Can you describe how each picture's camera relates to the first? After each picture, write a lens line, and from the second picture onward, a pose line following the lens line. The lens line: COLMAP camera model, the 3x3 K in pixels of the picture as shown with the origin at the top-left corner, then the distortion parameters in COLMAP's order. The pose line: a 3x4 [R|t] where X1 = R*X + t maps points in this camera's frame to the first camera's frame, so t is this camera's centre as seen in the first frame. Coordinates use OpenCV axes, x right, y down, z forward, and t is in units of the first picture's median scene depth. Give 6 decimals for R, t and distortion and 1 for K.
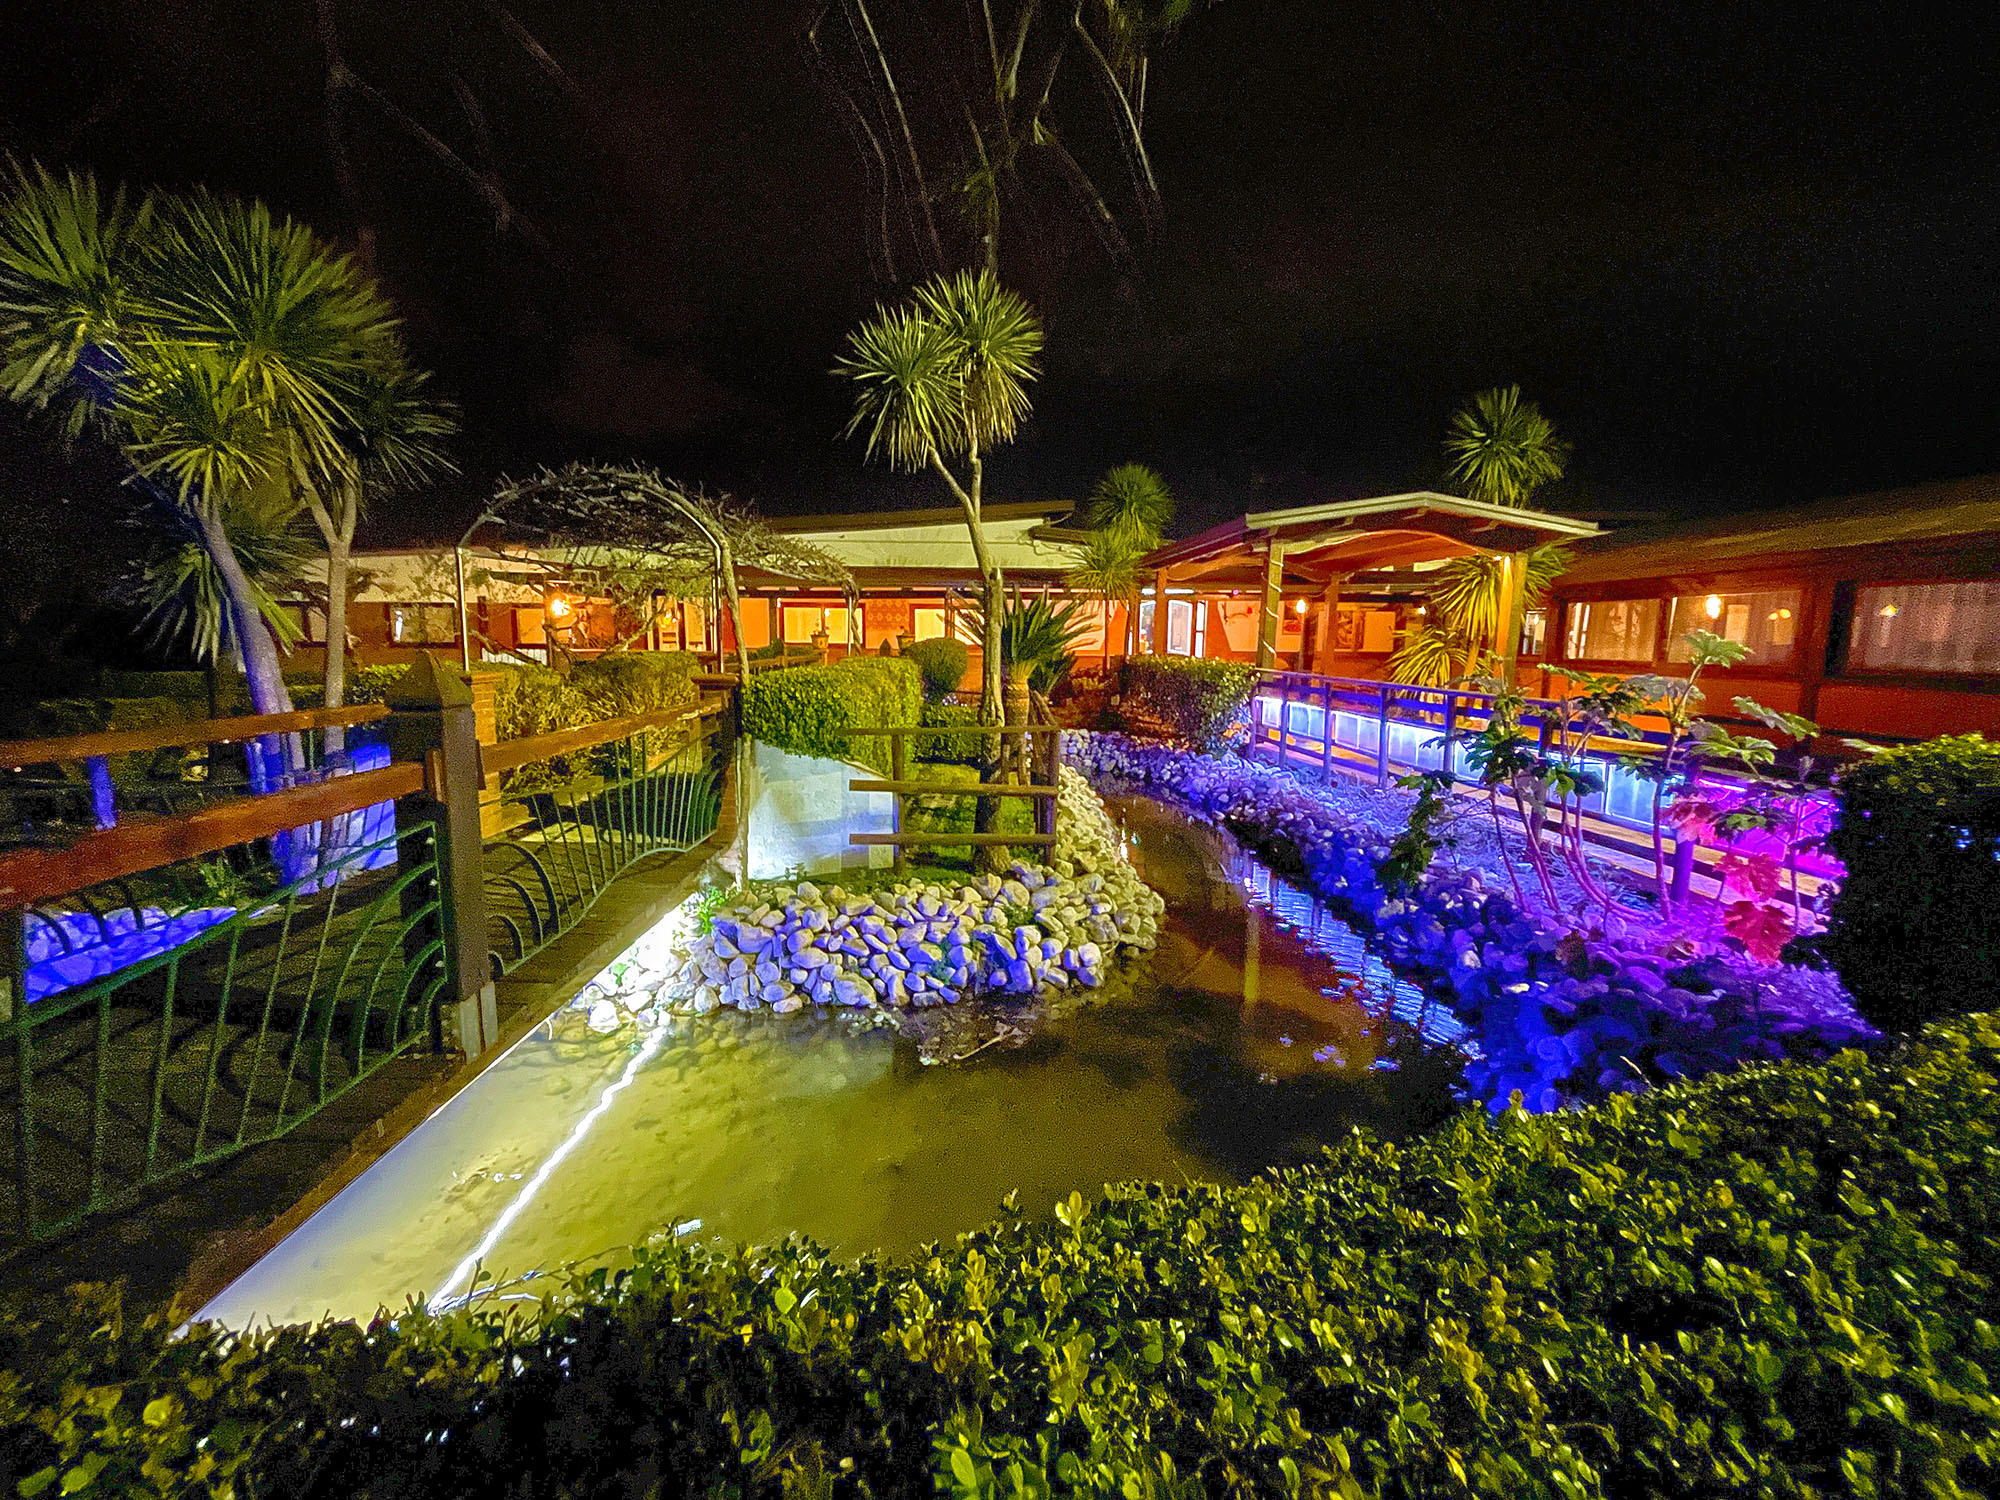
lens RADIAL K [[812.7, 0, 1007.2], [0, 812.7, 747.1], [0, 0, 1]] dist [-0.002624, -0.000383]
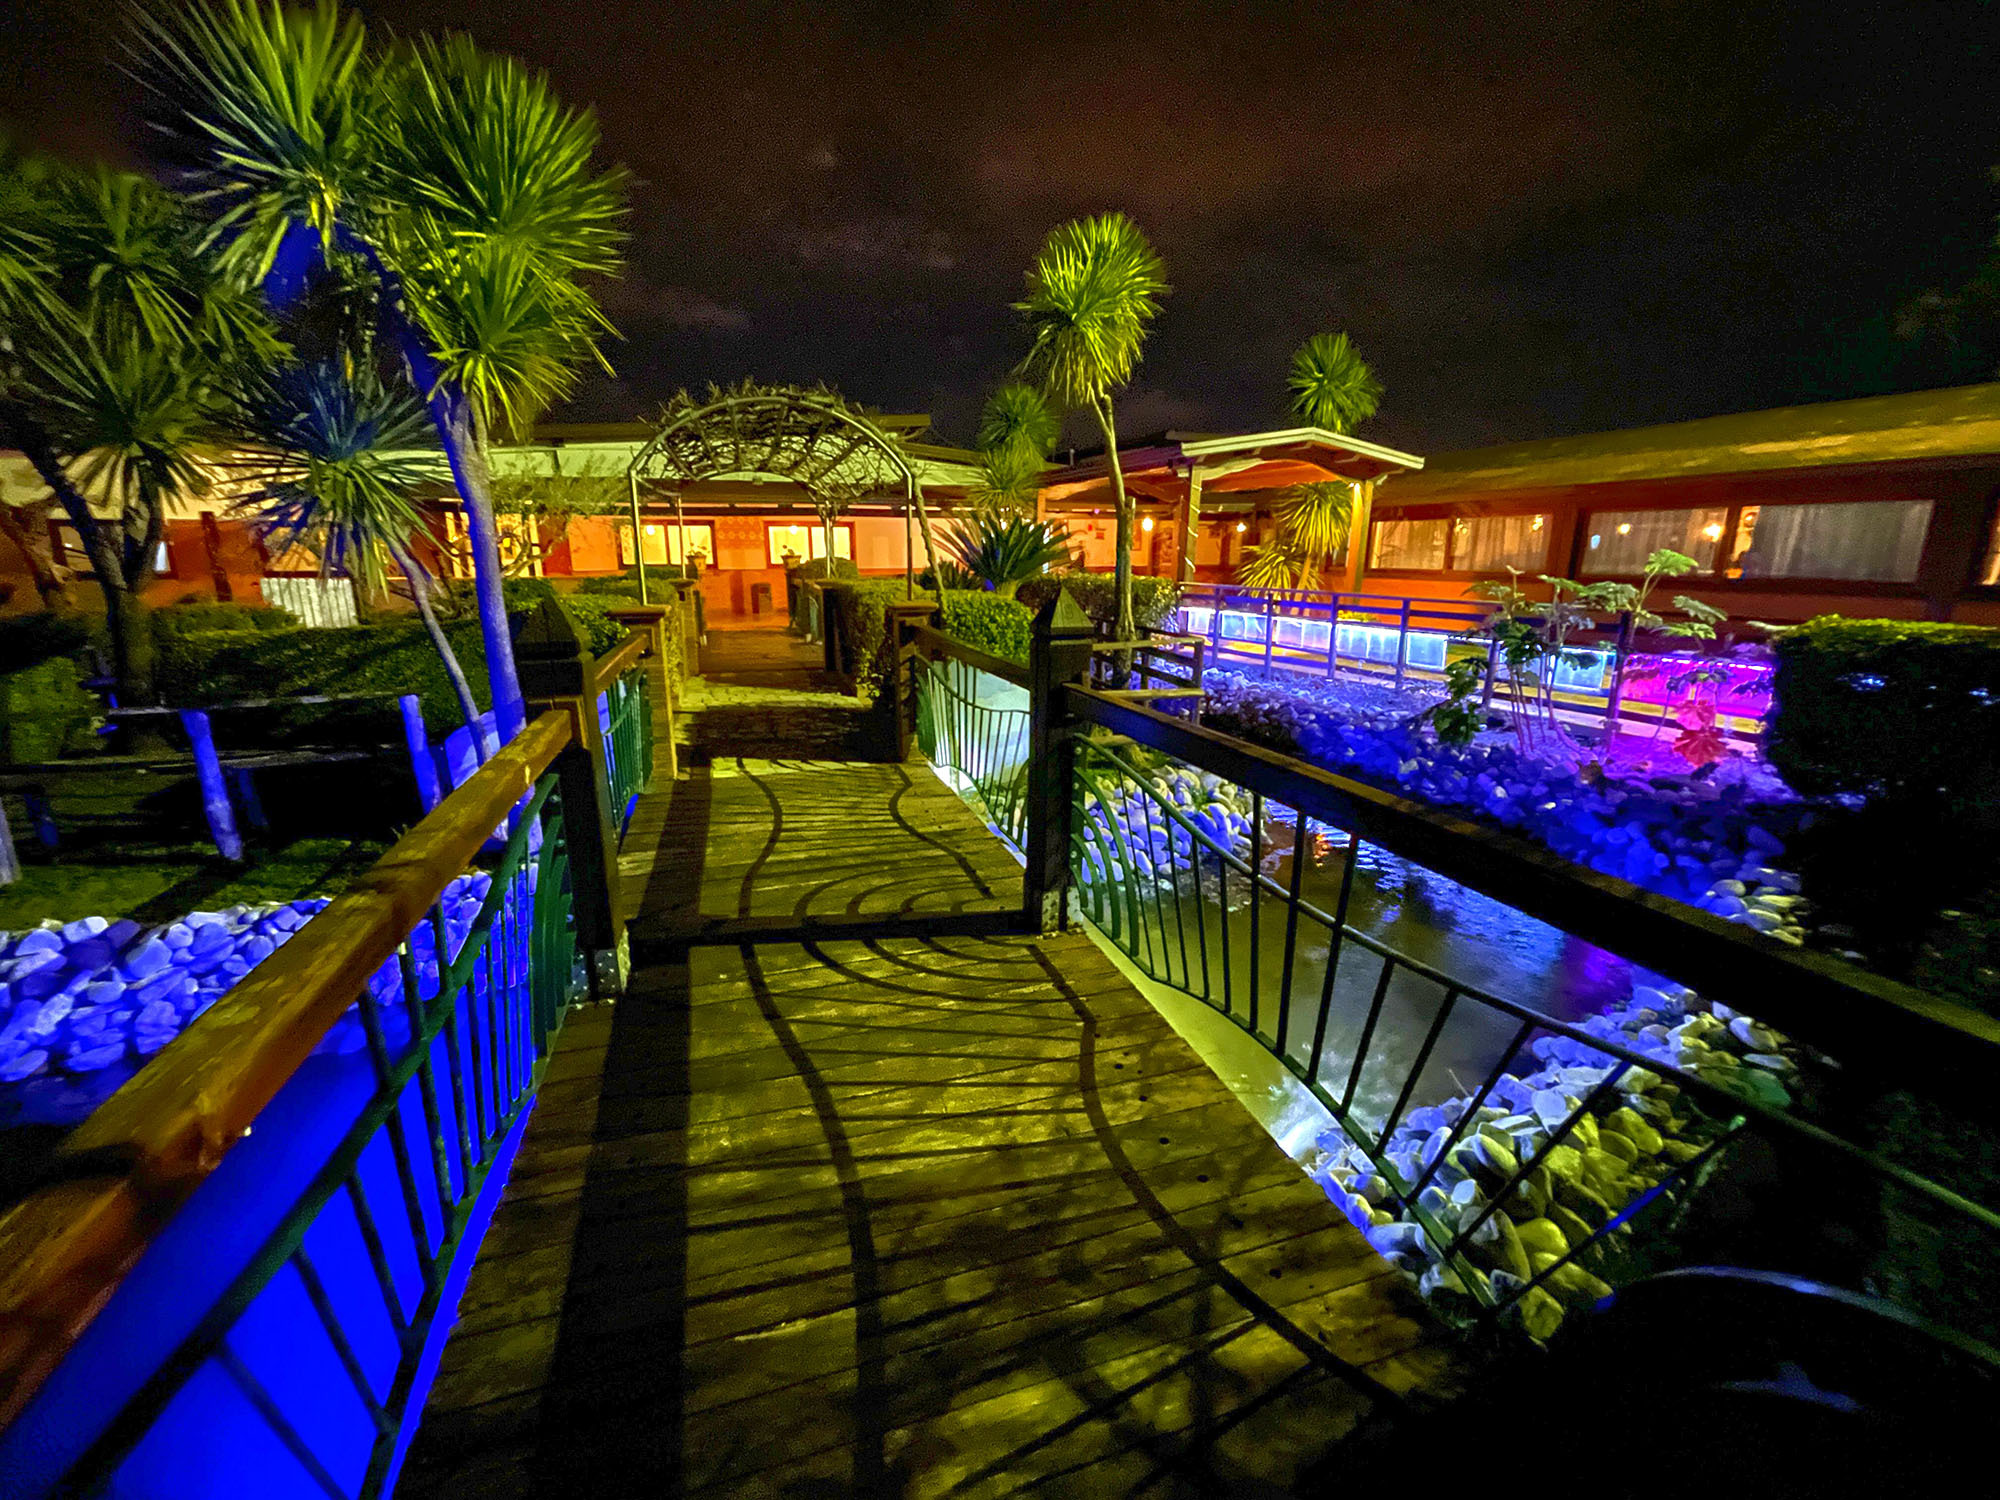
lens RADIAL K [[812.7, 0, 996.3], [0, 812.7, 752.4], [0, 0, 1]] dist [-0.002624, -0.000383]
pose [[0.950103, -0.085182, 0.300080, -0.305081], [0.052260, 0.991863, 0.116090, -0.006359], [-0.307527, -0.094615, 0.946824, -0.021288]]
